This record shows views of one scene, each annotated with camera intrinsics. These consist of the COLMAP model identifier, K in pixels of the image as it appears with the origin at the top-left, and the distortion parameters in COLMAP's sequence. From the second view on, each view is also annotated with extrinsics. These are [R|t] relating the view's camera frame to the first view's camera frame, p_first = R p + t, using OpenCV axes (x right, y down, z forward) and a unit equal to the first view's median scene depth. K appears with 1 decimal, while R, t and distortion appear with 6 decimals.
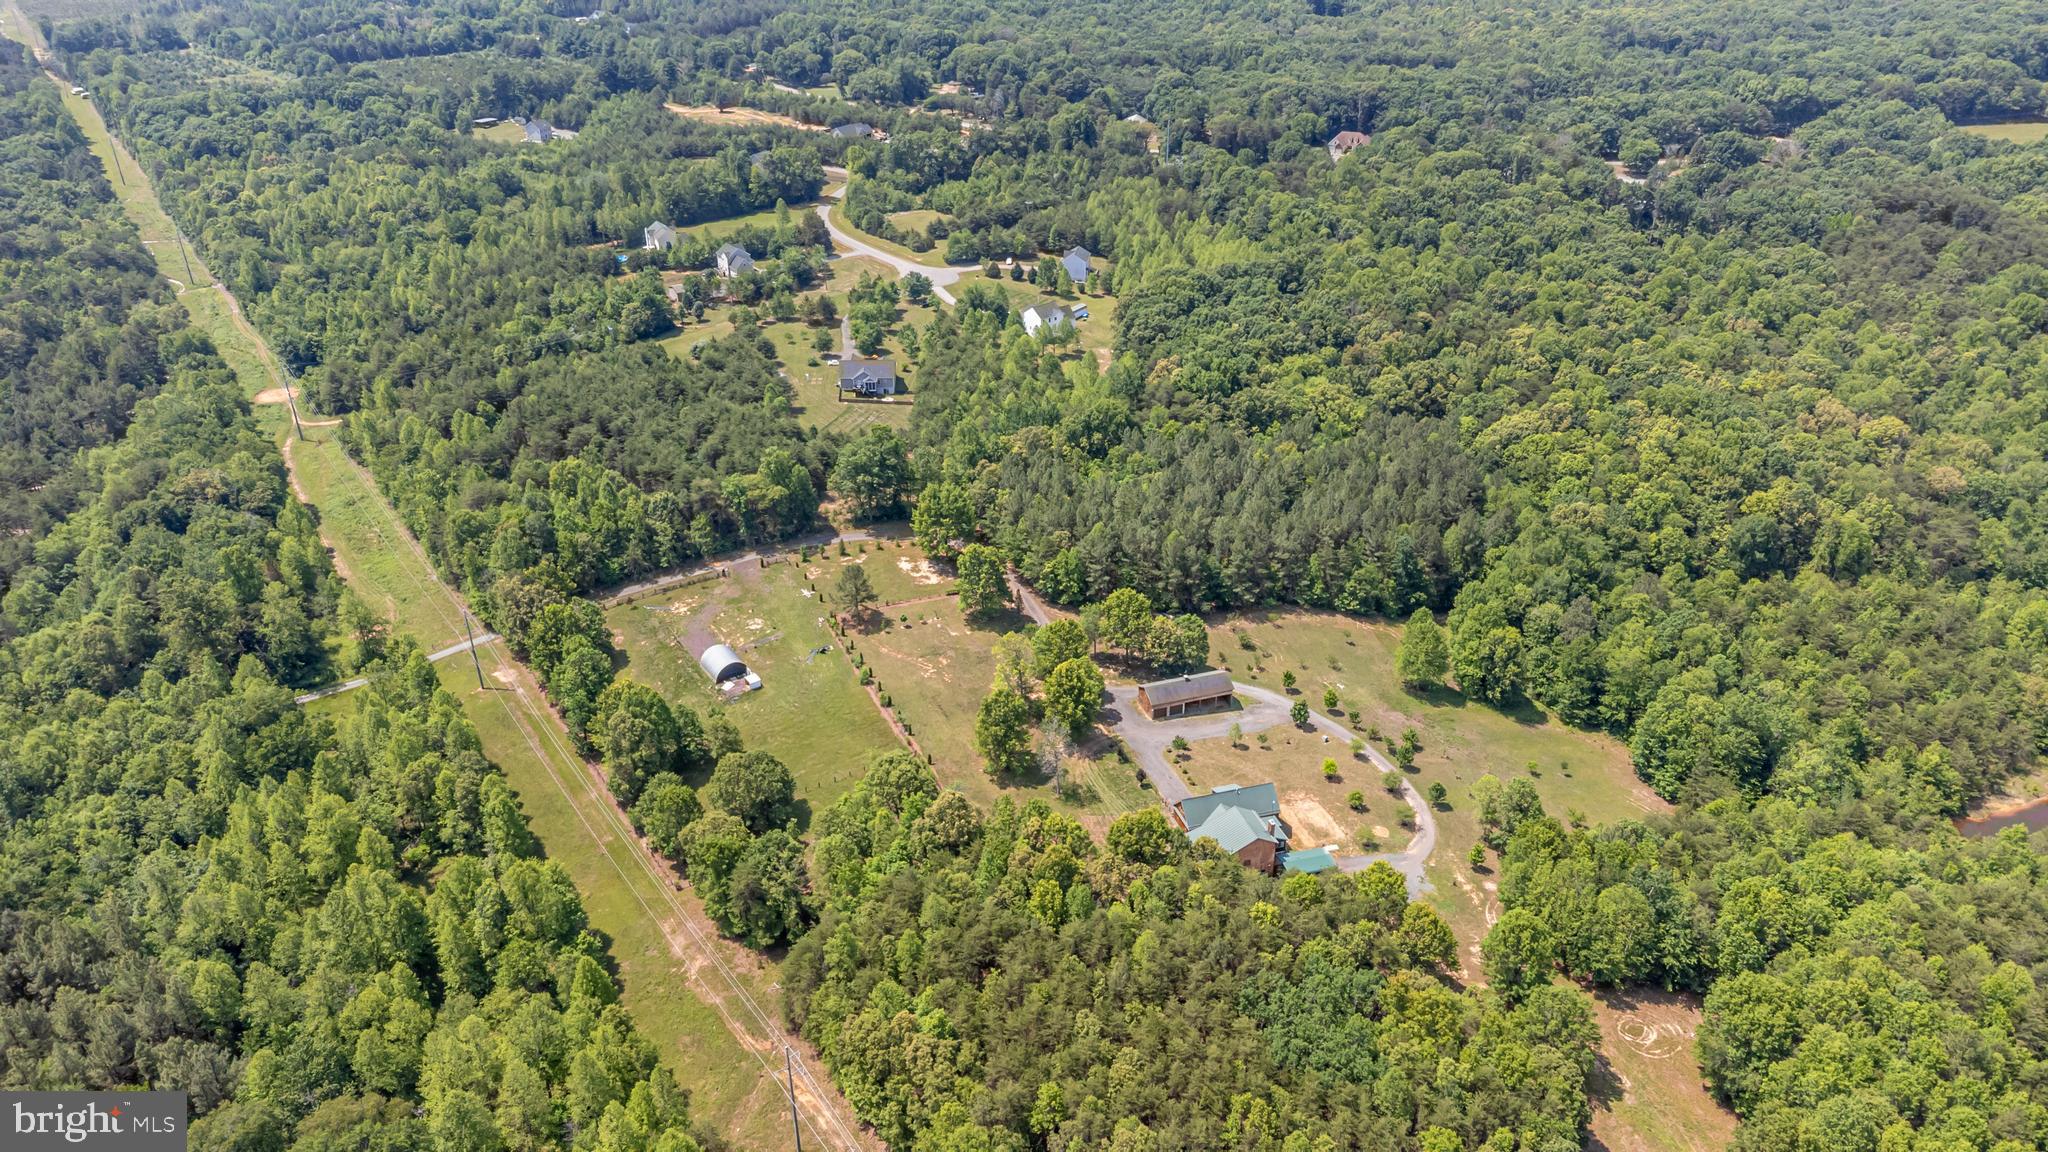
lens RADIAL K [[1525.7, 0, 1026.4], [0, 1525.7, 578.6], [0, 0, 1]] dist [0.026485, 0.050673]
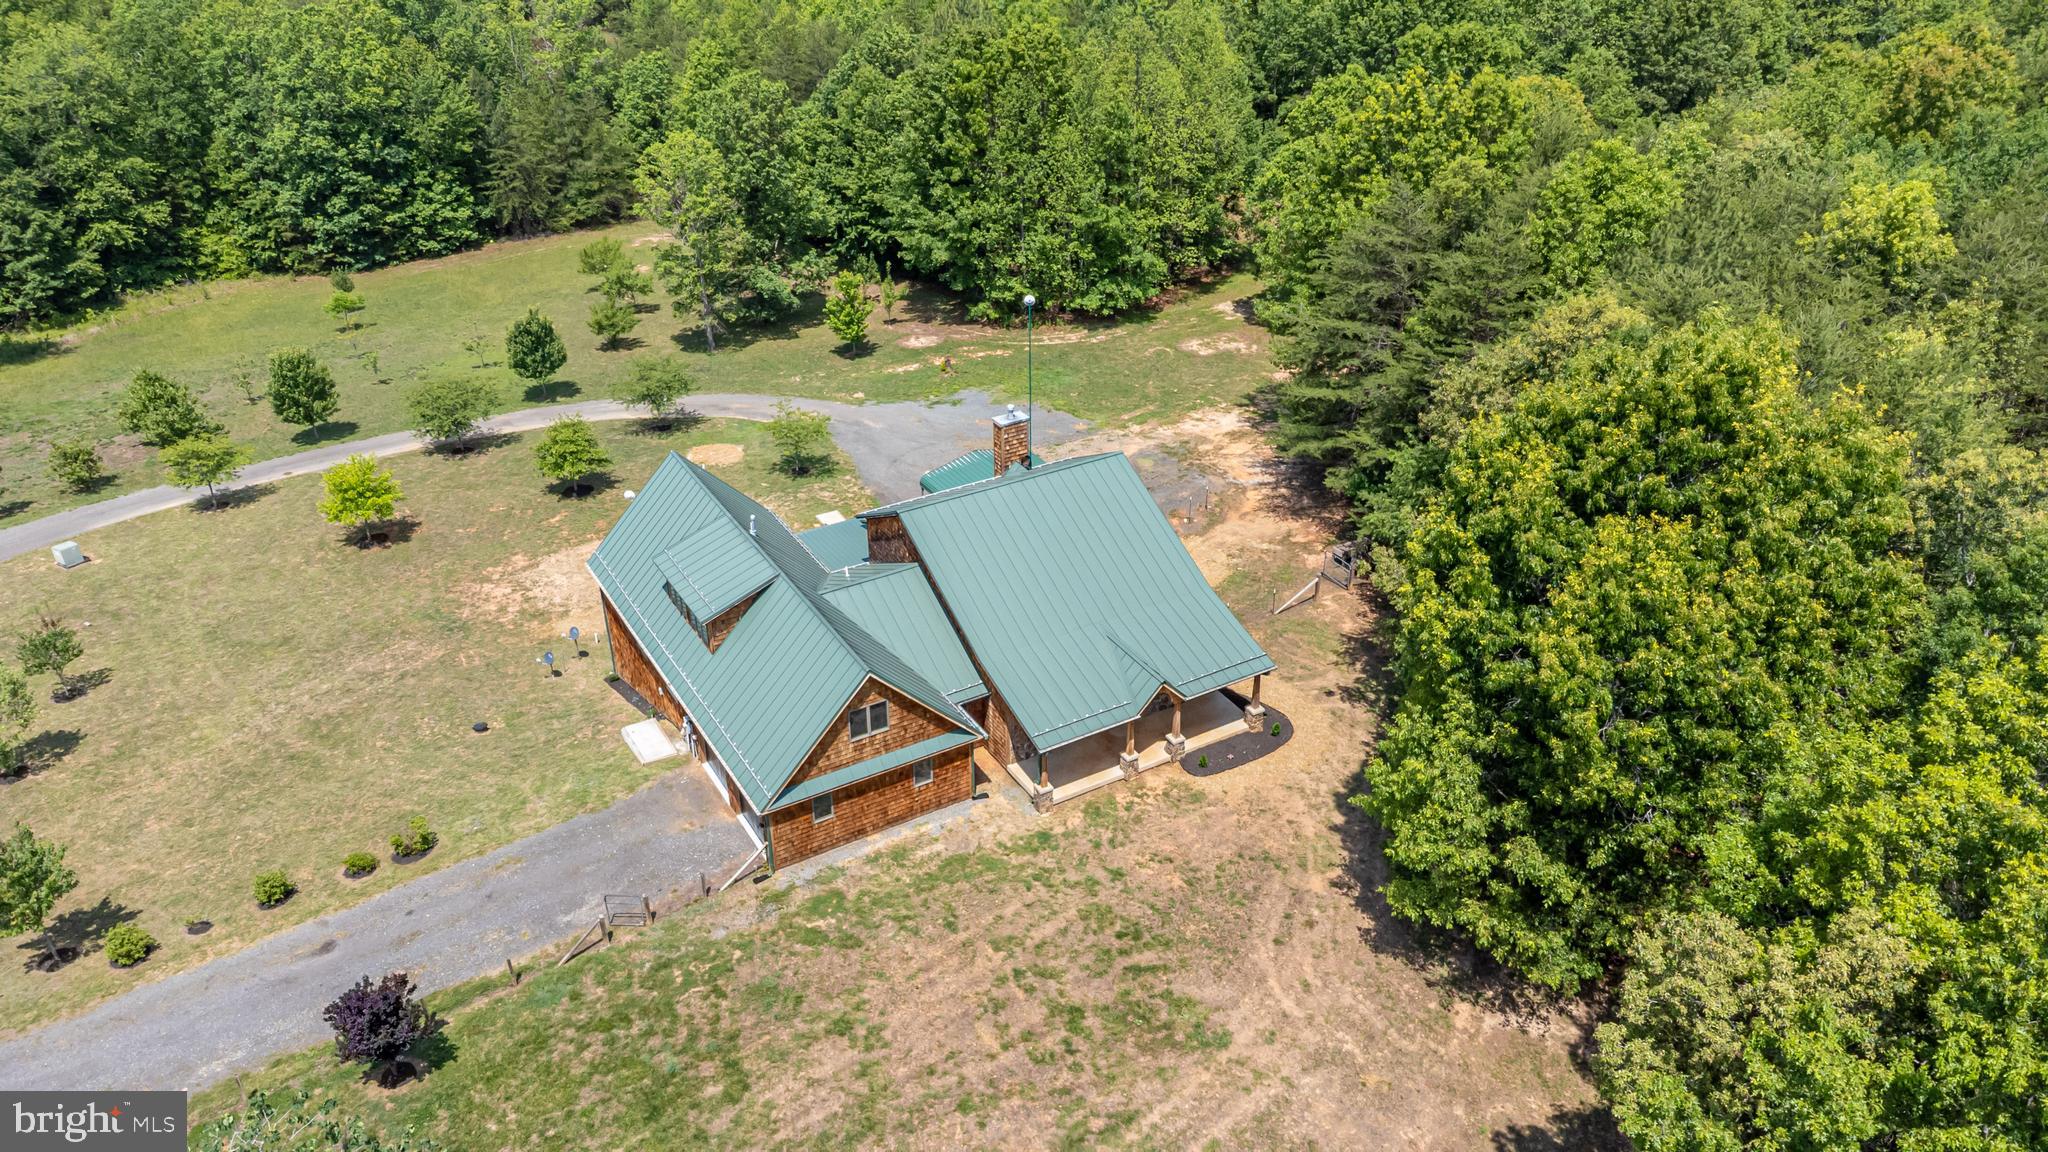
lens RADIAL K [[1525.7, 0, 1026.4], [0, 1525.7, 578.6], [0, 0, 1]] dist [0.026485, 0.050673]
pose [[-0.227144, -0.488439, 0.842516, -0.031949], [0.461391, 0.707898, 0.534788, 0.043171], [-0.857627, 0.510203, 0.064567, 0.765677]]
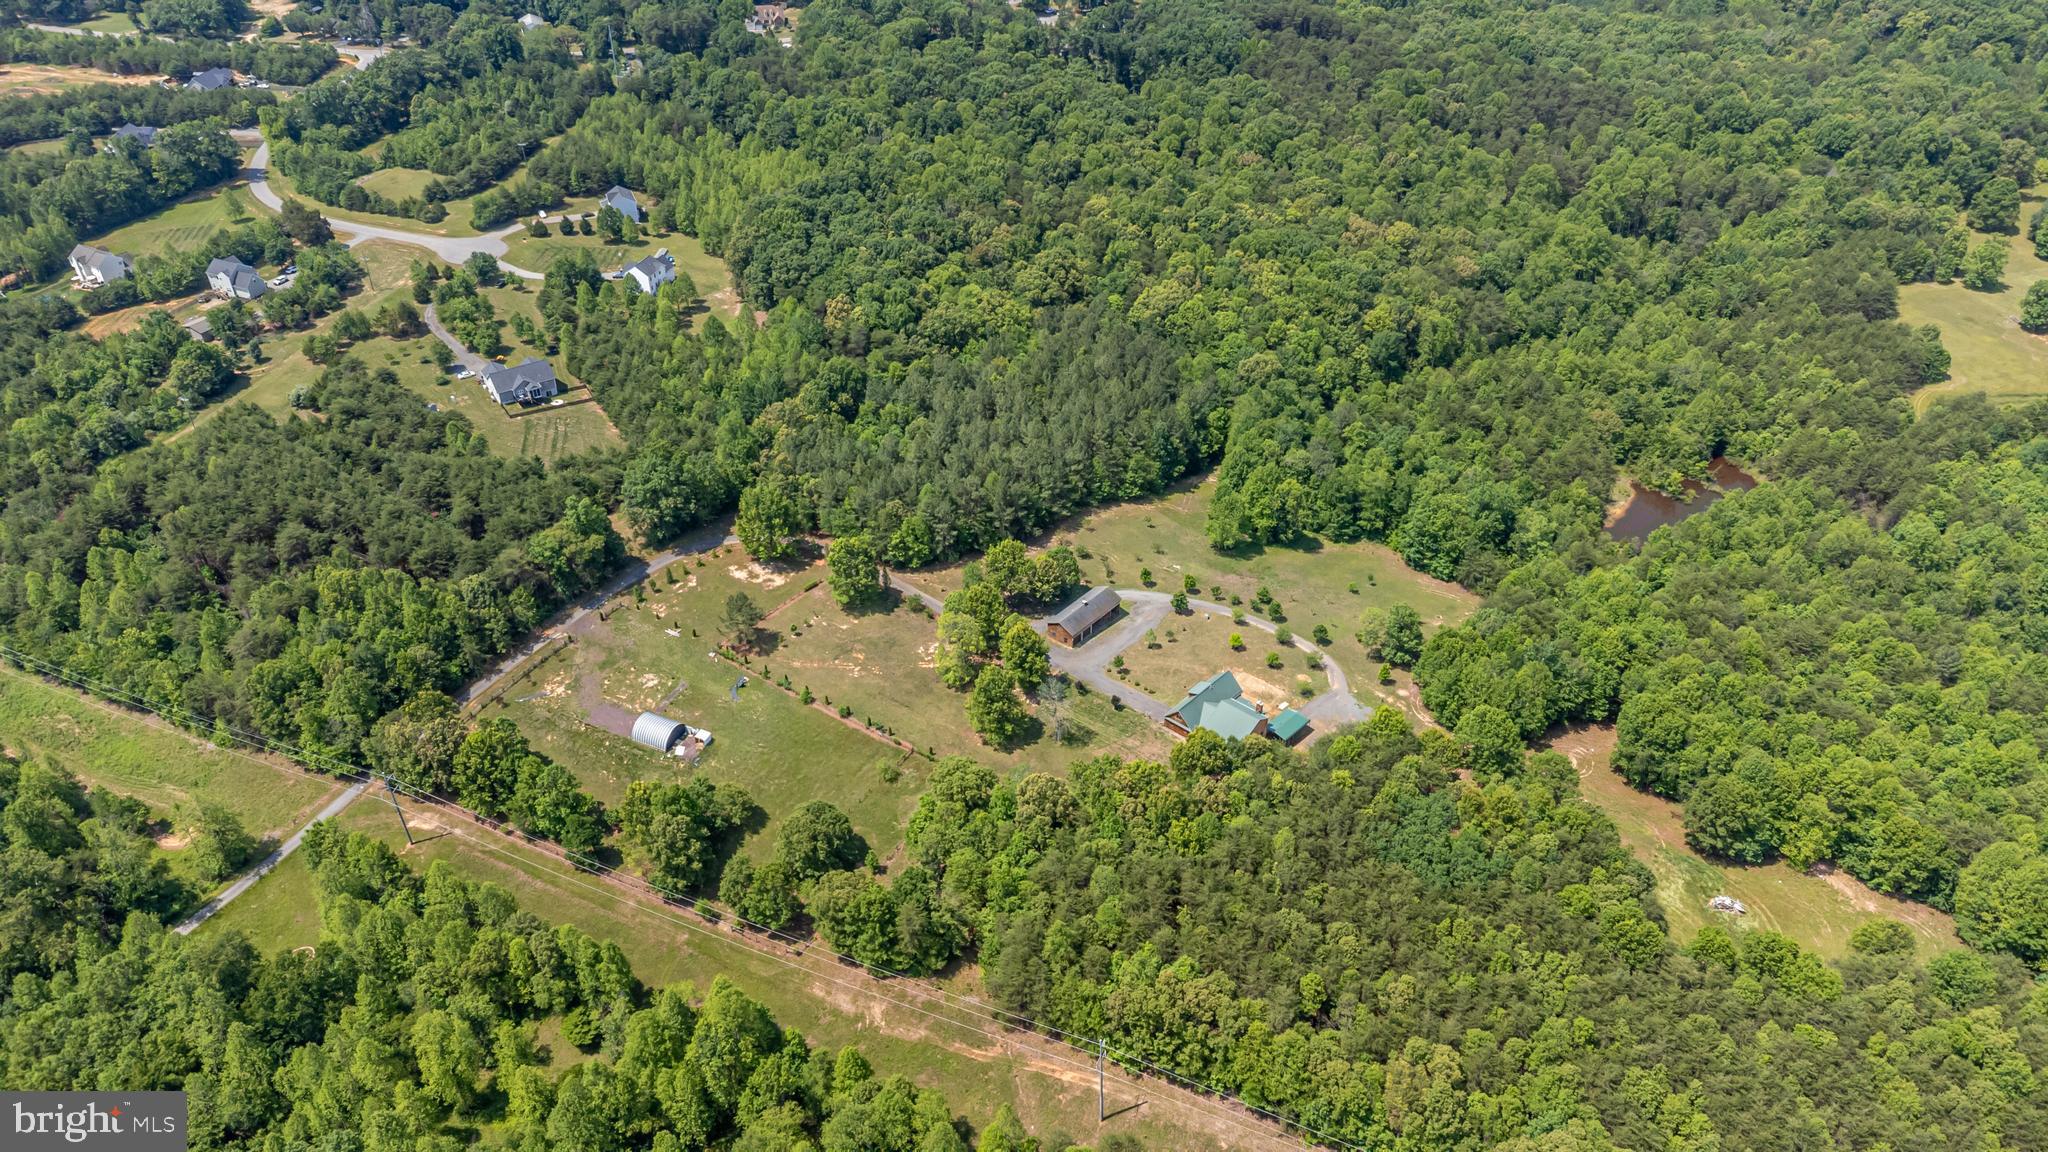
lens RADIAL K [[1526.4, 0, 1024.0], [0, 1526.4, 576.0], [0, 0, 1]] dist [0.072009, -0.001318]
pose [[0.860172, -0.298310, 0.413661, -0.355675], [0.246341, 0.953222, 0.175168, -0.146426], [-0.446565, -0.048773, 0.893421, 0.014091]]
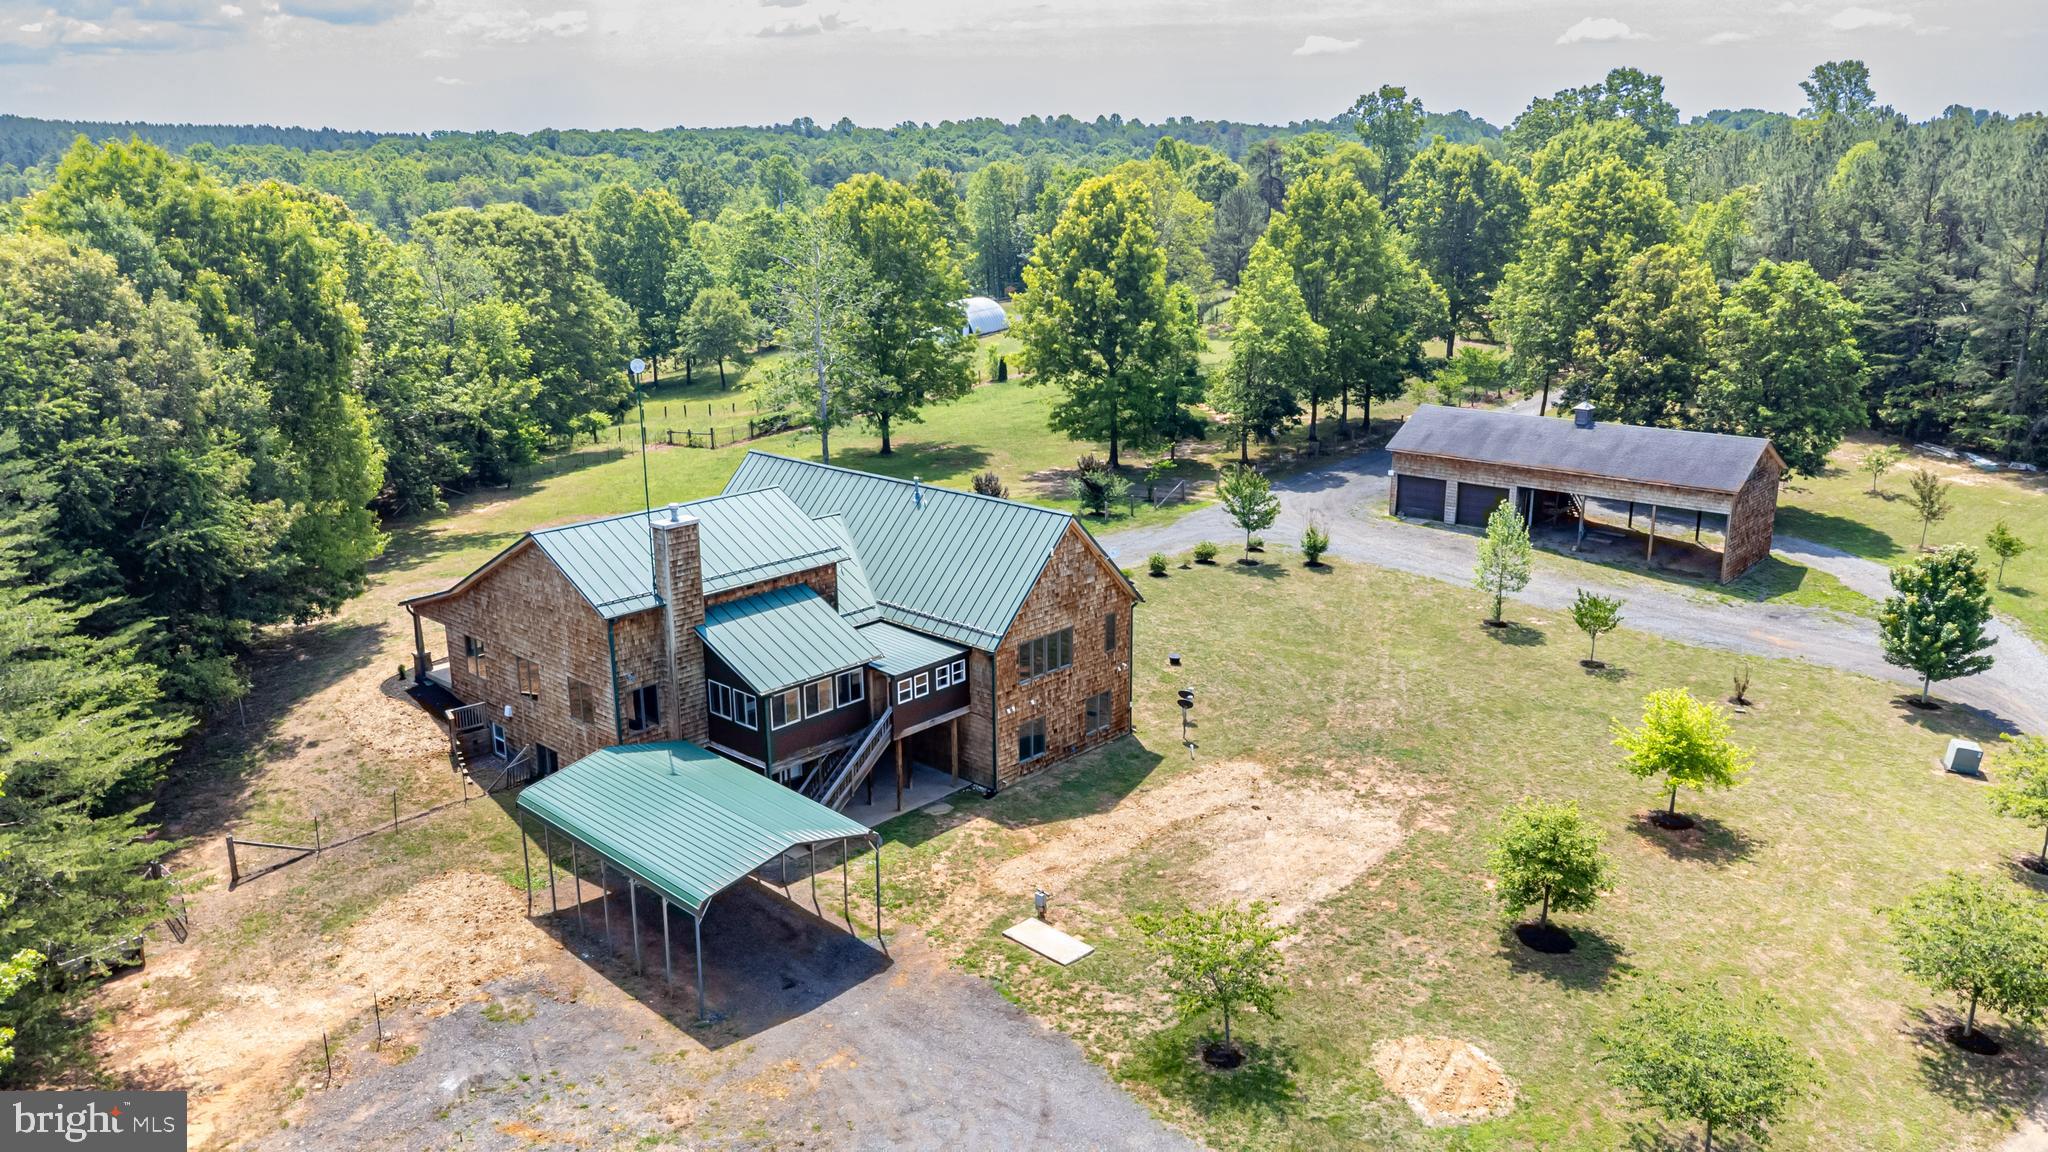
lens RADIAL K [[1520.0, 0, 1028.3], [0, 1520.0, 587.0], [0, 0, 1]] dist [0.035095, 0.043385]
pose [[0.497672, 0.239363, -0.833684, 0.254689], [-0.405295, 0.913957, 0.020467, 0.112387], [0.766850, 0.327702, 0.551863, 0.719879]]
